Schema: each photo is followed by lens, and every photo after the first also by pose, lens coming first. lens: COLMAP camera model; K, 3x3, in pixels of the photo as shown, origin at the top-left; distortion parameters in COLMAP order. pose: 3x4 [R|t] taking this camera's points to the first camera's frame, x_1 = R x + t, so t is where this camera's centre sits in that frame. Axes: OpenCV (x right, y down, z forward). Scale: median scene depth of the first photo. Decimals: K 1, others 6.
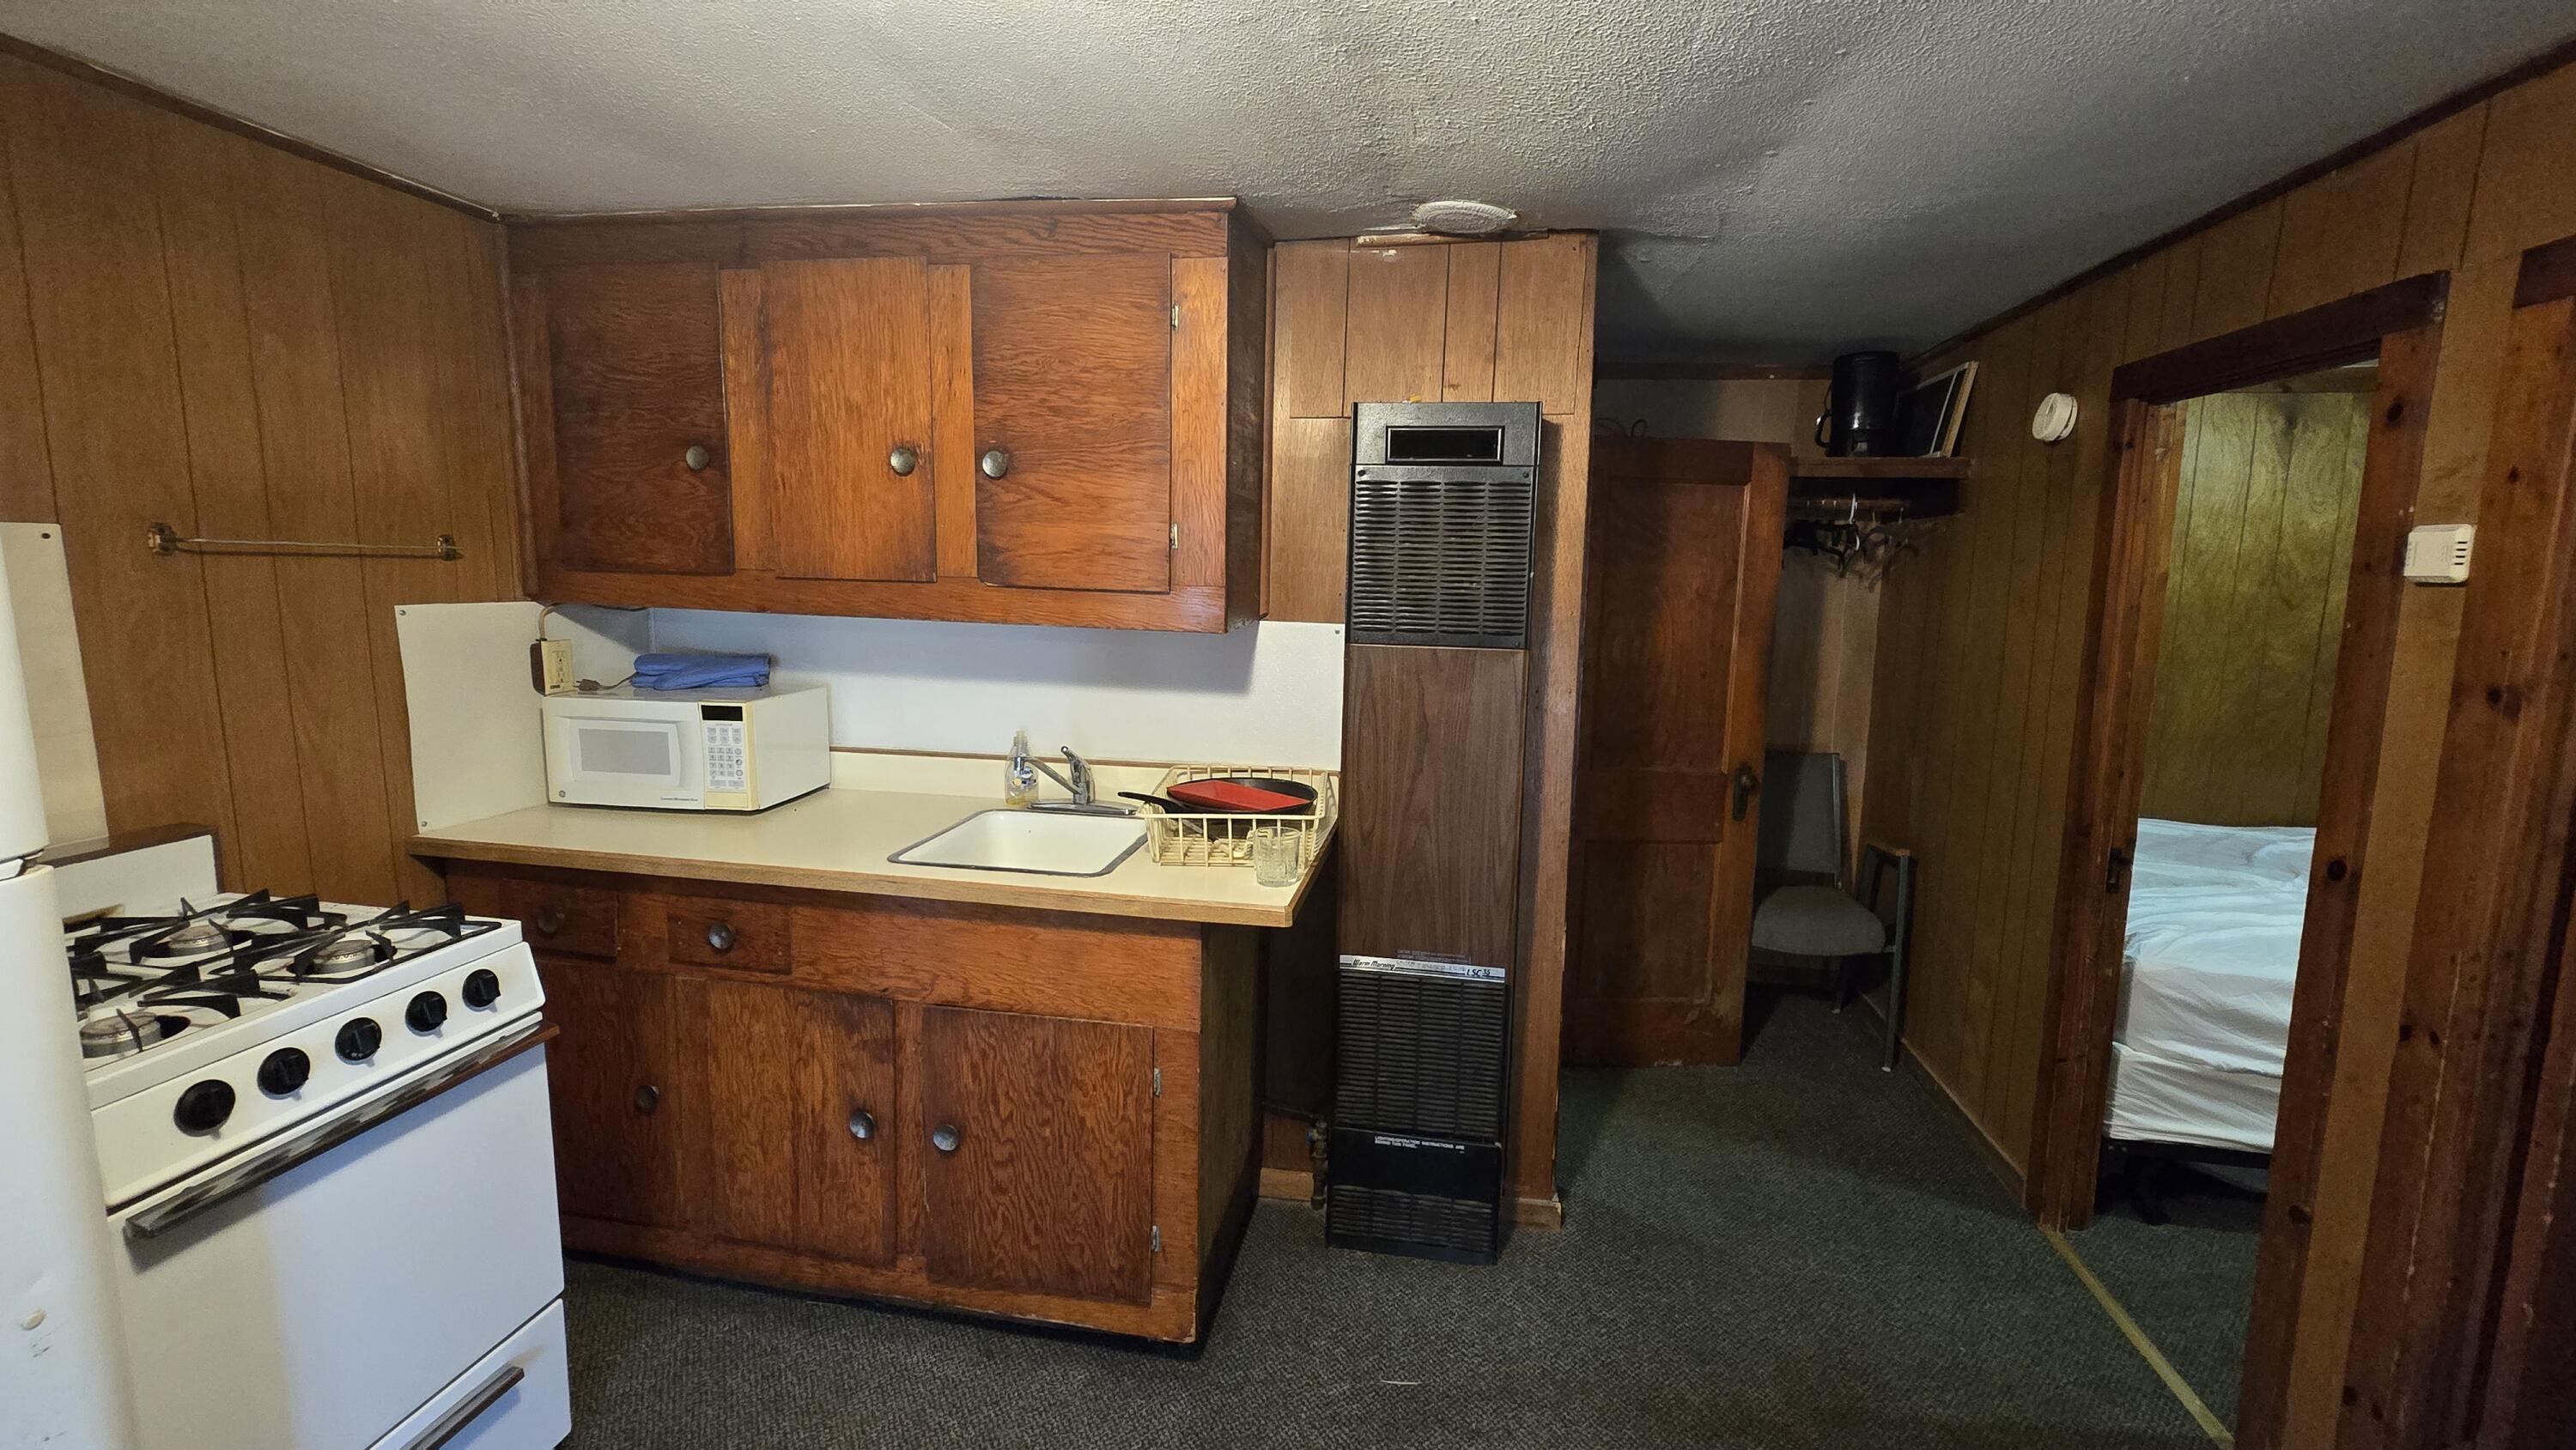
lens RADIAL K [[1051.8, 0, 1299.3], [0, 1051.8, 704.6], [0, 0, 1]] dist [-0.003882, 0.001291]
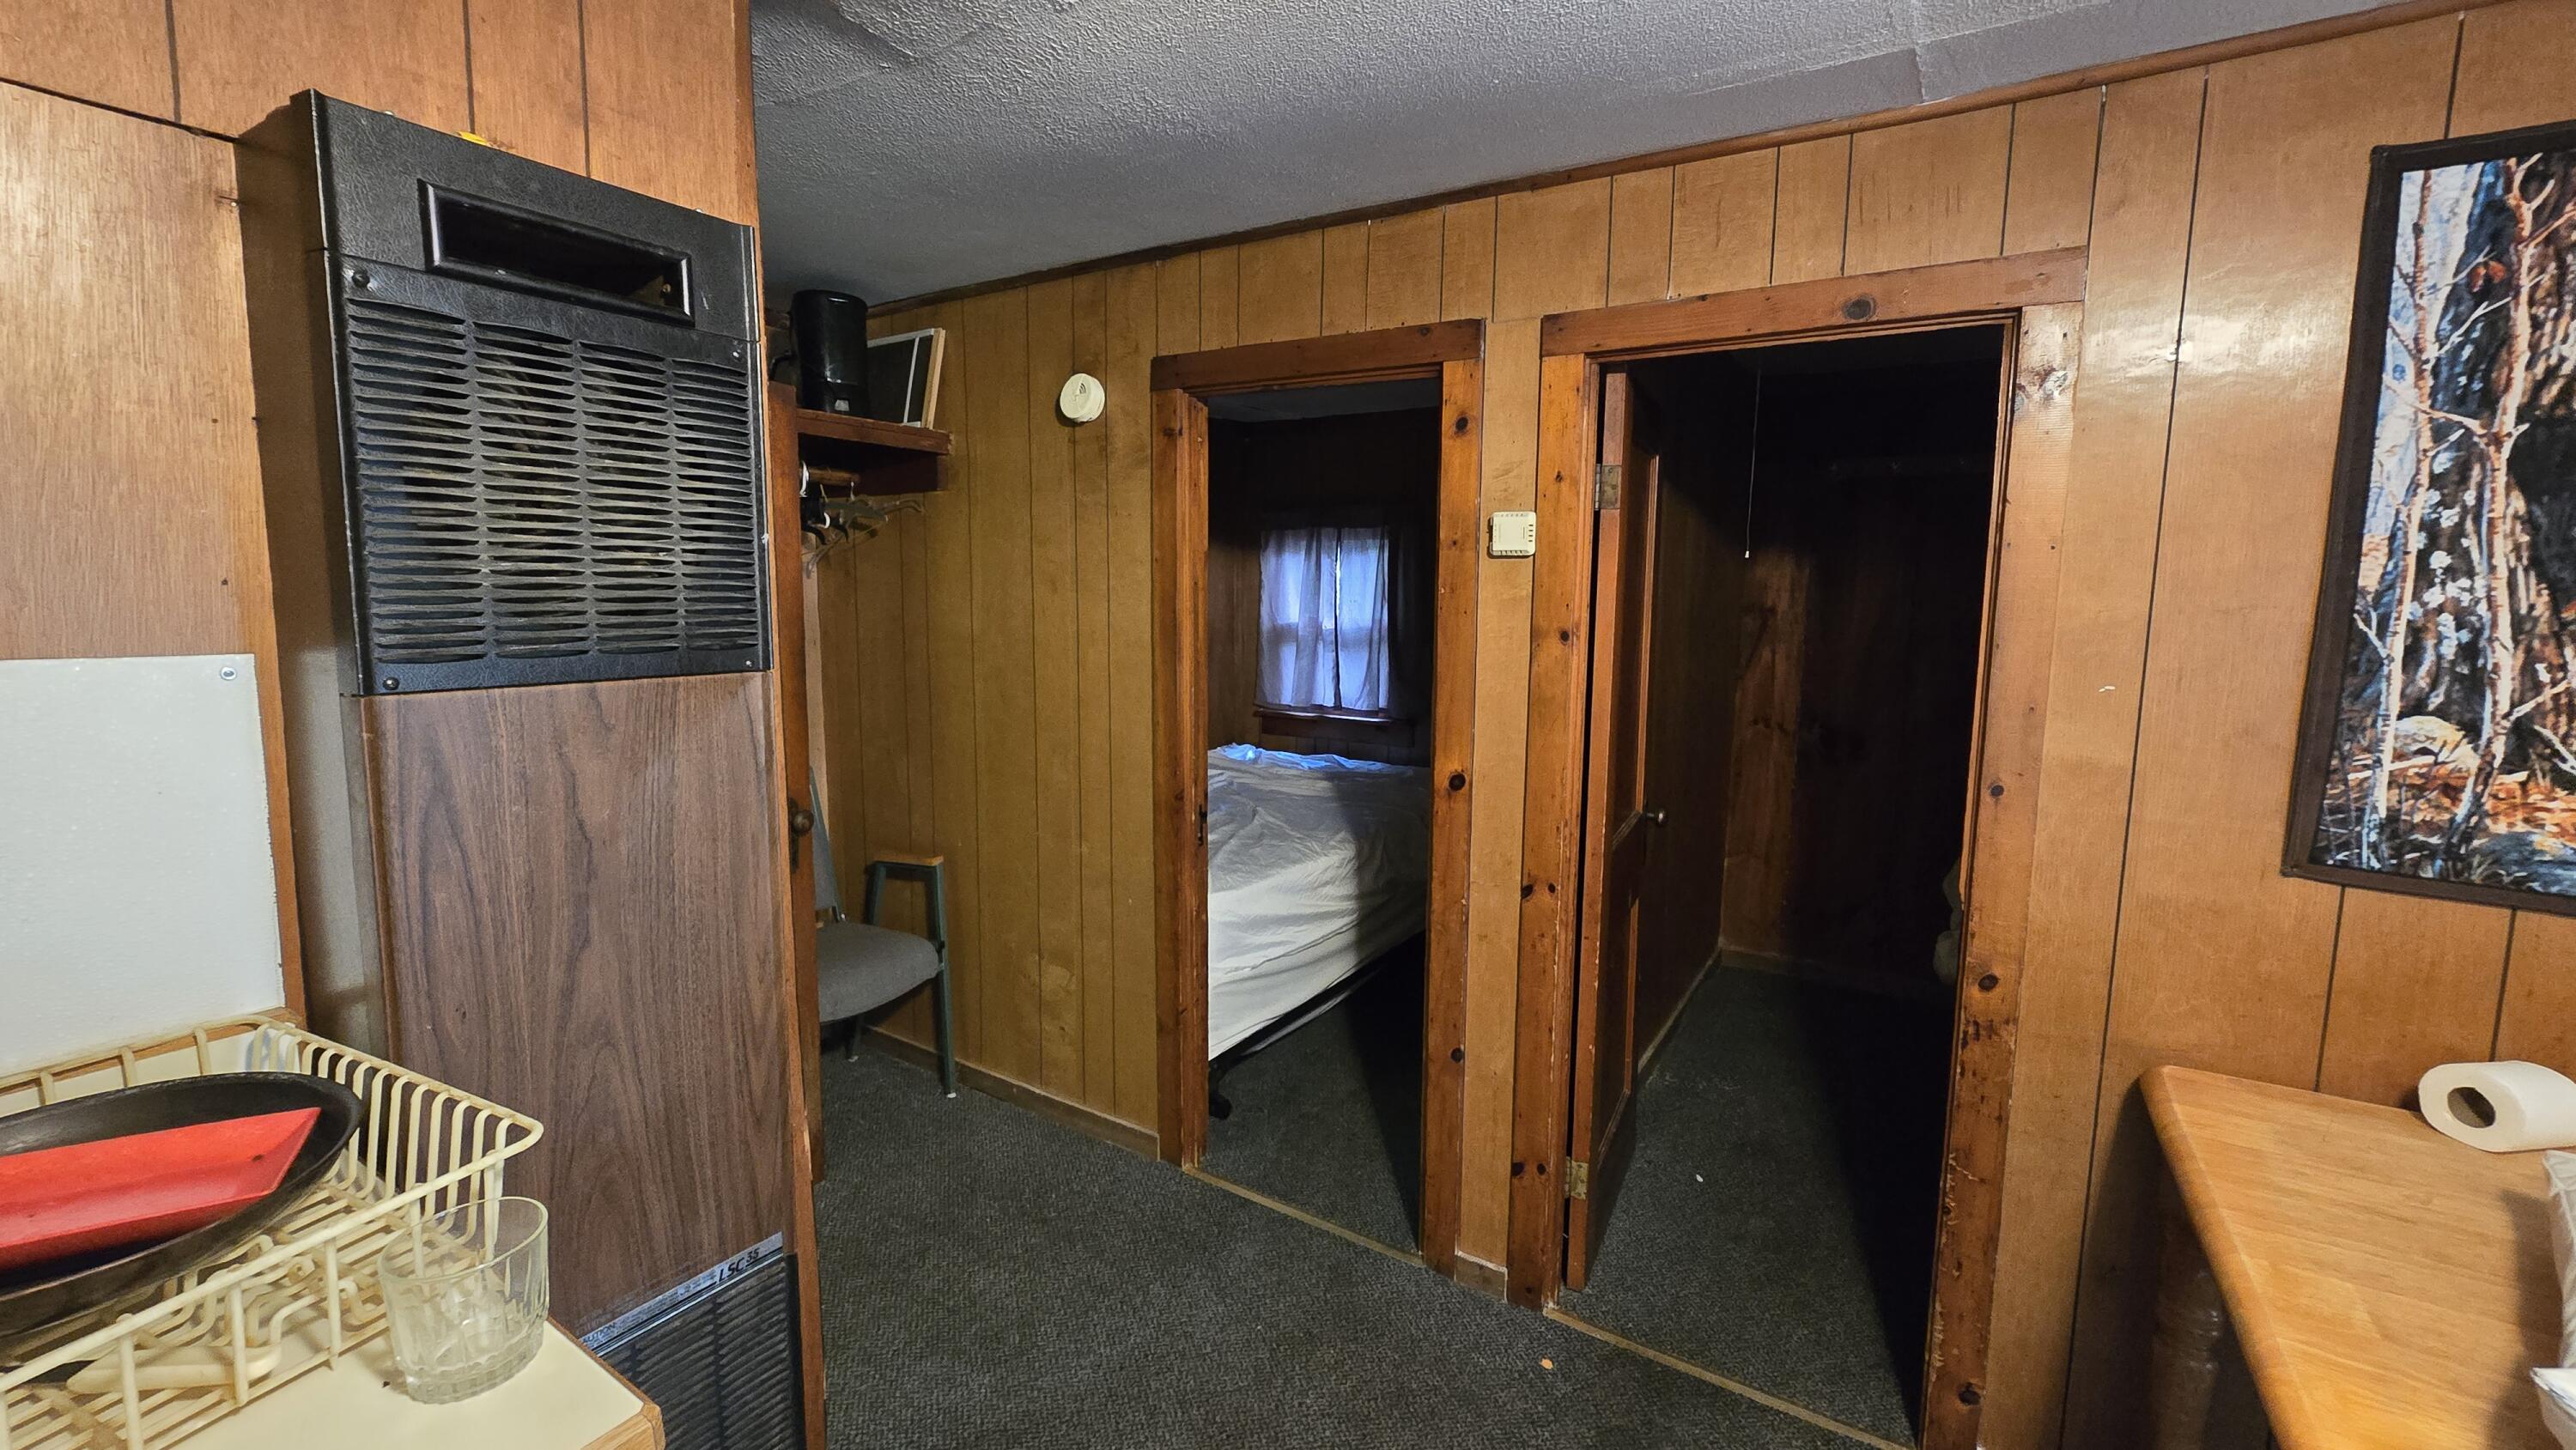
lens RADIAL K [[1051.8, 0, 1299.3], [0, 1051.8, 704.6], [0, 0, 1]] dist [-0.003882, 0.001291]
pose [[0.387172, -0.119460, 0.914236, -0.187808], [0.115636, 0.990033, 0.080393, -0.046335], [-0.914727, 0.074593, 0.397127, 0.506369]]
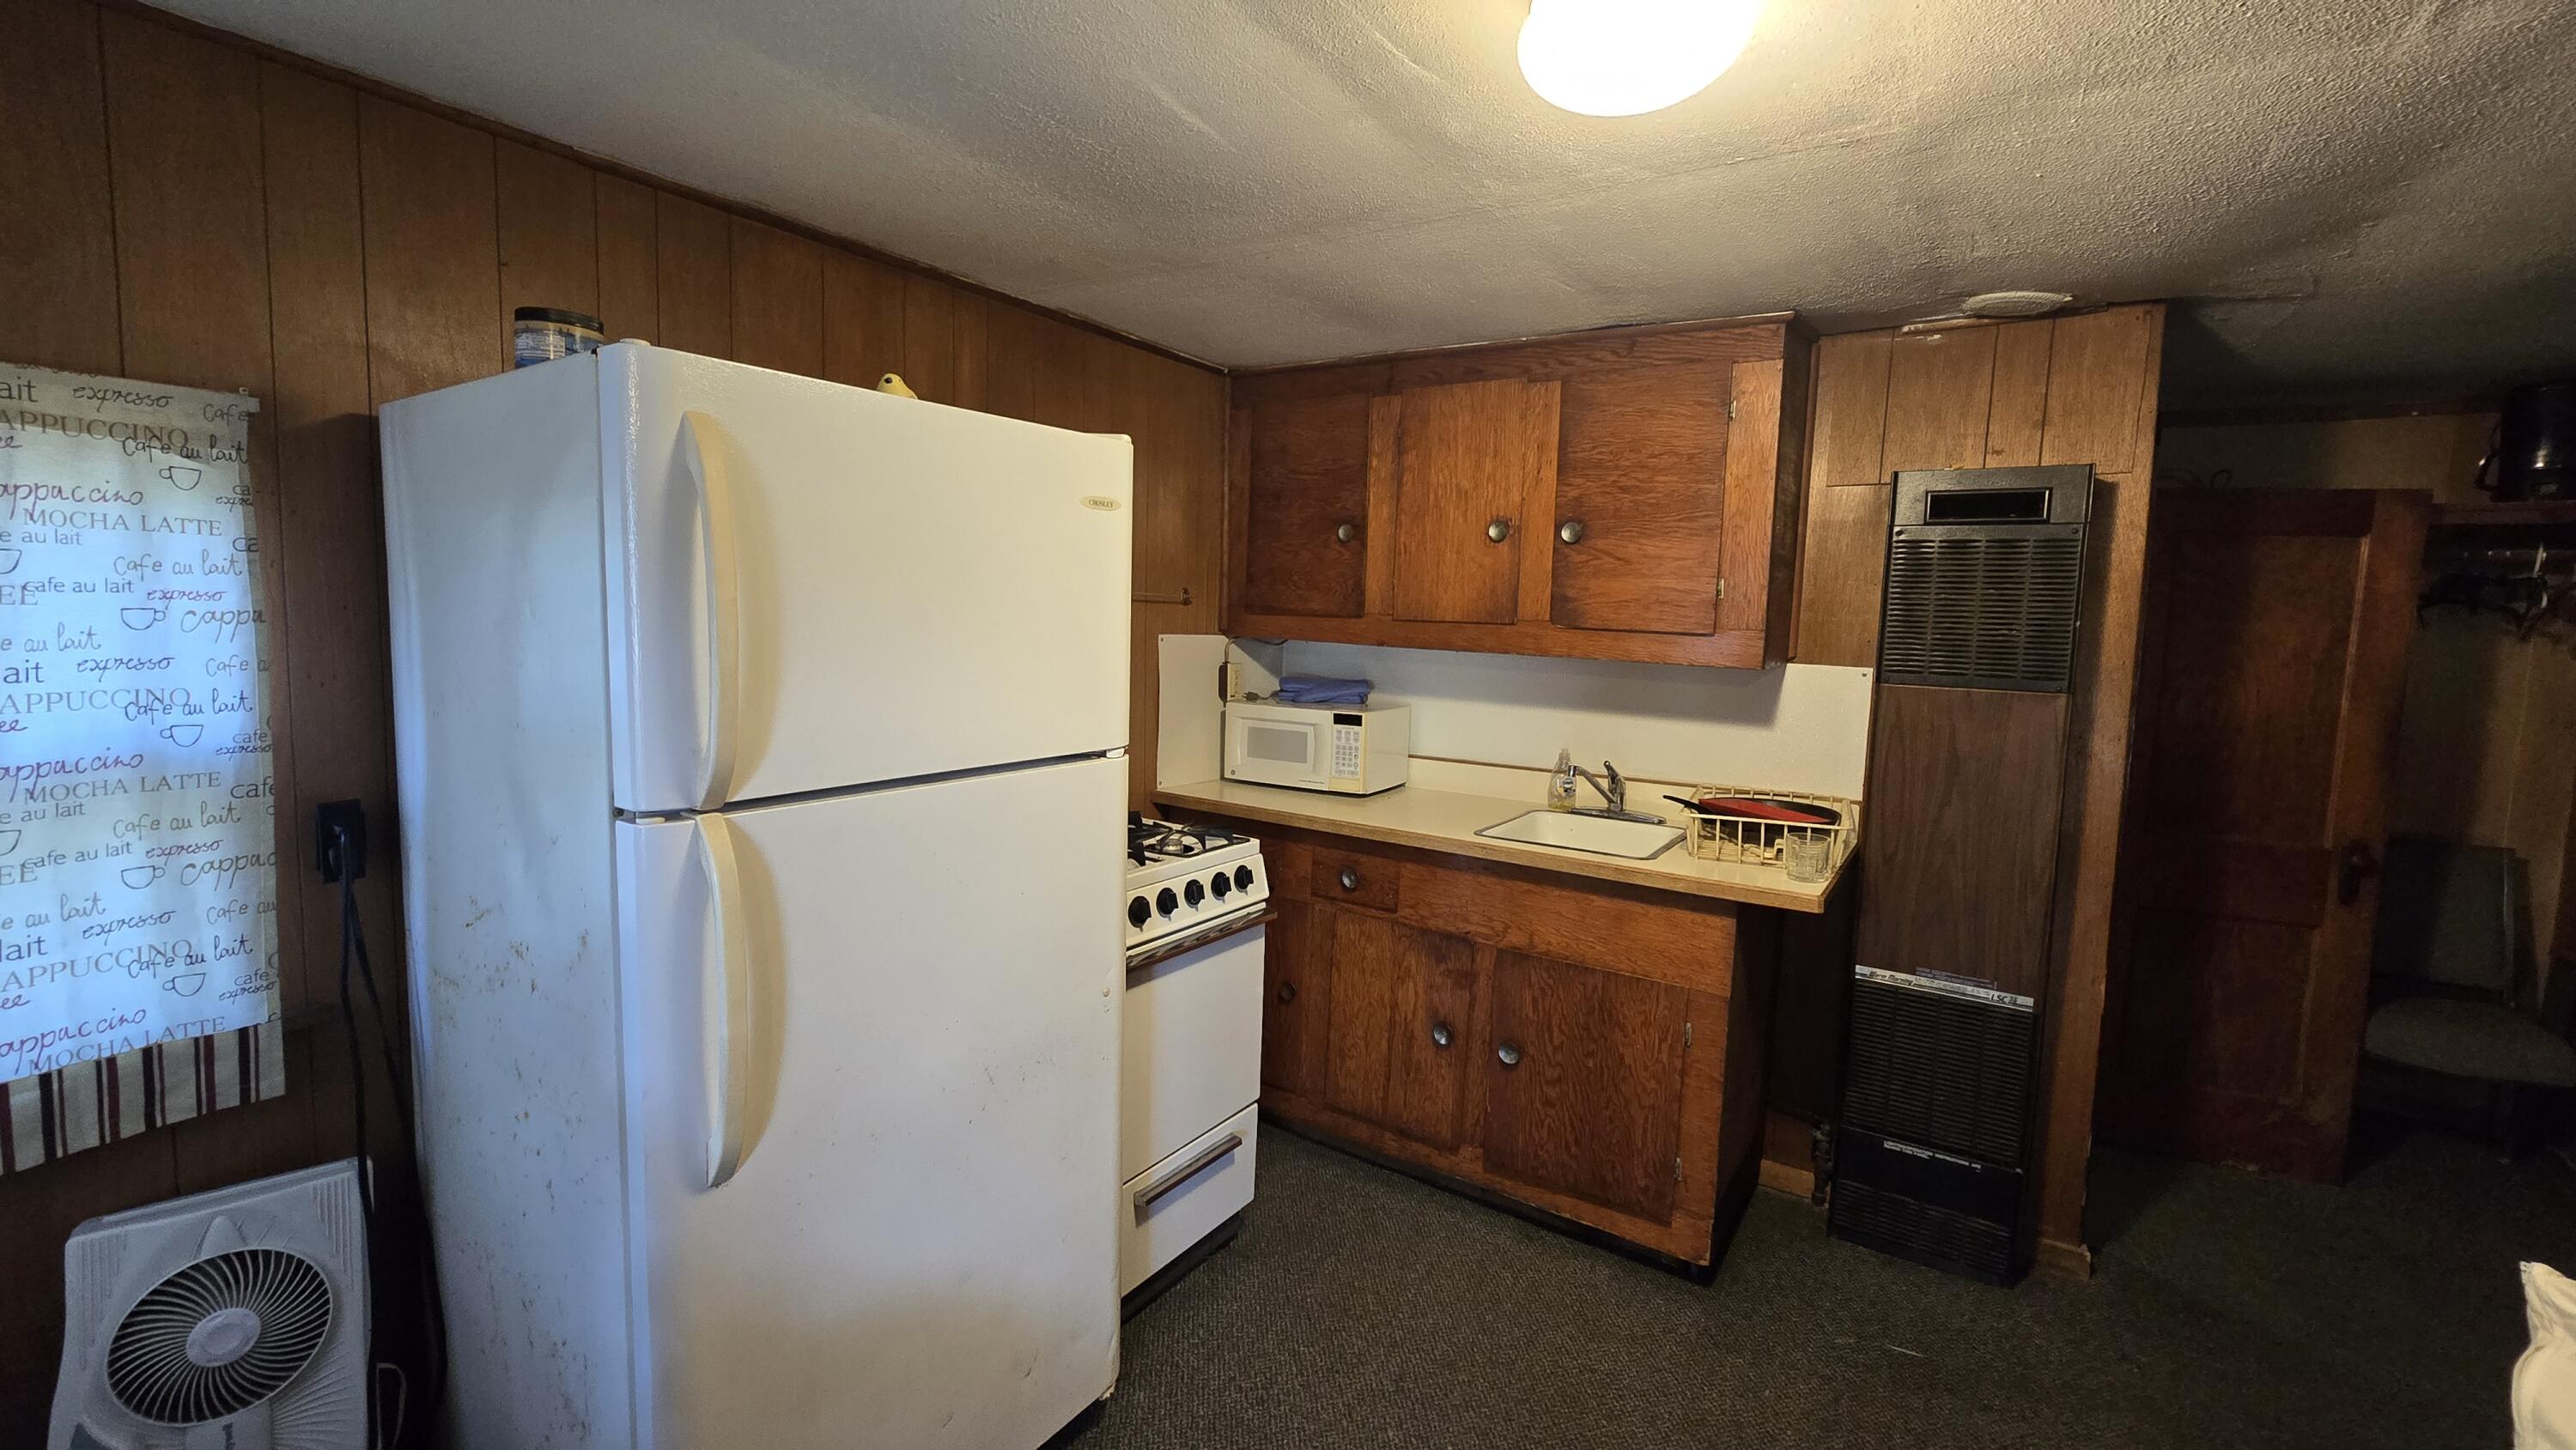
lens RADIAL K [[1051.8, 0, 1299.3], [0, 1051.8, 704.6], [0, 0, 1]] dist [-0.003882, 0.001291]
pose [[0.912530, 0.044163, -0.406620, -0.061409], [-0.067658, 0.996756, -0.043578, 0.056033], [0.403376, 0.067277, 0.912558, -0.276901]]
